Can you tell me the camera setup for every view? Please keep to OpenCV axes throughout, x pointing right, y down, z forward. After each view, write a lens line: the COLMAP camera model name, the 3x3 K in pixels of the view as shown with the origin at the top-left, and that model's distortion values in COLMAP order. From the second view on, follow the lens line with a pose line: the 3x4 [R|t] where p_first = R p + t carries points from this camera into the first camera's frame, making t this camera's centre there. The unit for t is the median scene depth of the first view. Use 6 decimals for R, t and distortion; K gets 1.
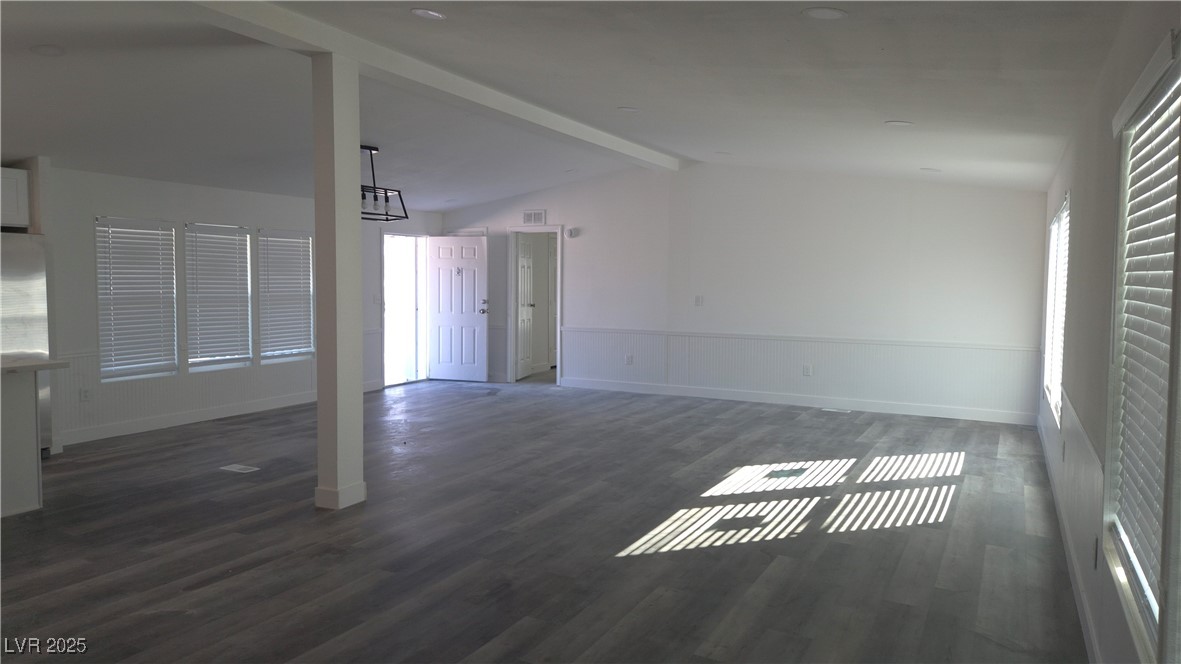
lens RADIAL K [[784.3, 0, 598.1], [0, 784.3, 326.1], [0, 0, 1]] dist [0.059332, -0.053792]
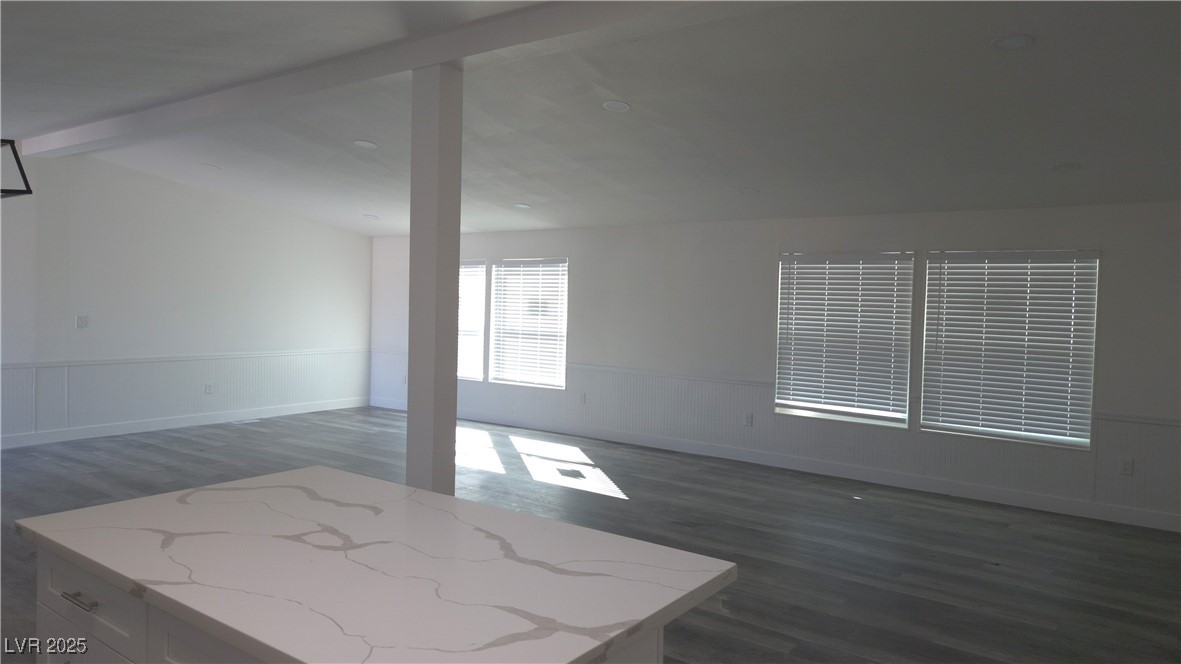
lens RADIAL K [[784.3, 0, 598.1], [0, 784.3, 326.1], [0, 0, 1]] dist [0.059332, -0.053792]
pose [[0.132764, -0.032964, 0.990599, -1.503546], [0.036737, 0.998924, 0.028317, -0.076871], [-0.990467, 0.032632, 0.133832, 0.902971]]
